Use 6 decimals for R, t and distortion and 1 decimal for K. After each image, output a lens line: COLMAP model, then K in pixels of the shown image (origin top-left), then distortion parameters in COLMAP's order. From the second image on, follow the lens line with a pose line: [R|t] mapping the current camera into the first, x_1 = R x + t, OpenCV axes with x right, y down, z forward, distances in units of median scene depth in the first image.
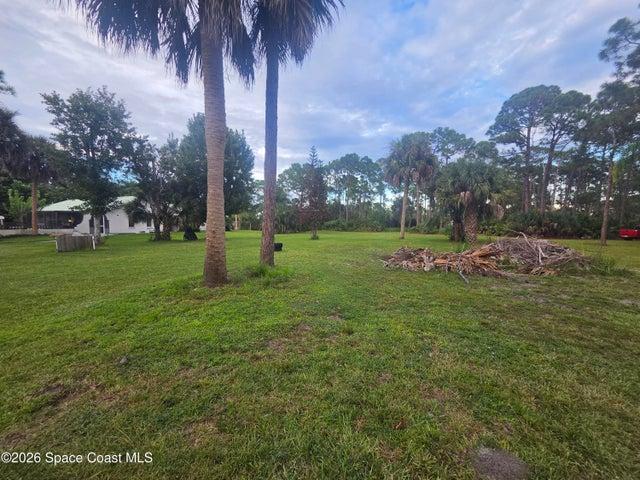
lens RADIAL K [[266.5, 0, 316.9], [0, 266.5, 241.8], [0, 0, 1]] dist [-0.001007, 0.000477]
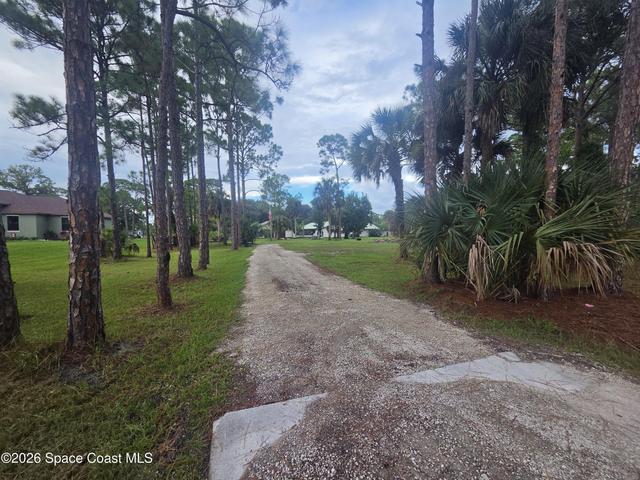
lens RADIAL K [[266.5, 0, 316.9], [0, 266.5, 241.8], [0, 0, 1]] dist [-0.001007, 0.000477]
pose [[0.766117, 0.009685, -0.642628, 1.037833], [-0.029842, 0.999344, -0.020514, 0.087934], [0.642008, 0.034894, 0.765903, -1.258333]]
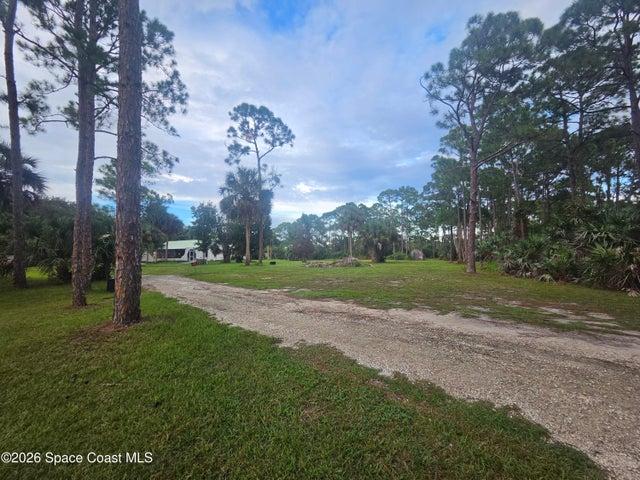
lens RADIAL K [[266.5, 0, 316.9], [0, 266.5, 241.8], [0, 0, 1]] dist [-0.001007, 0.000477]
pose [[0.990186, -0.020821, -0.138194, 0.382590], [0.005003, 0.993487, -0.113835, 0.068331], [0.139664, 0.112026, 0.983842, -0.907136]]
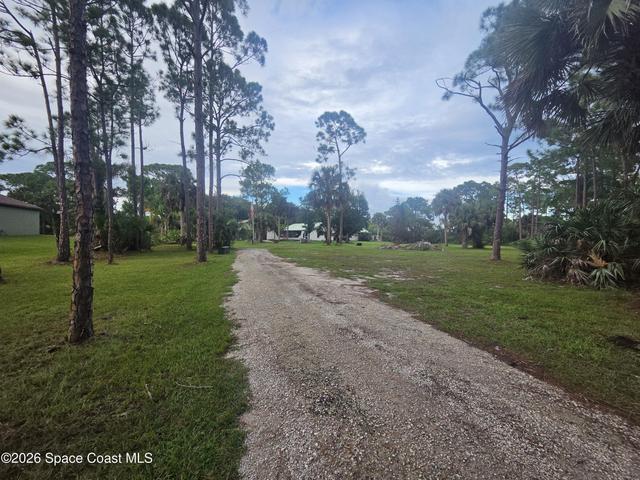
lens RADIAL K [[266.5, 0, 316.9], [0, 266.5, 241.8], [0, 0, 1]] dist [-0.001007, 0.000477]
pose [[0.820952, 0.022258, -0.570563, 0.700560], [-0.050385, 0.998166, -0.033557, 0.071454], [0.568770, 0.056297, 0.820568, -1.025270]]
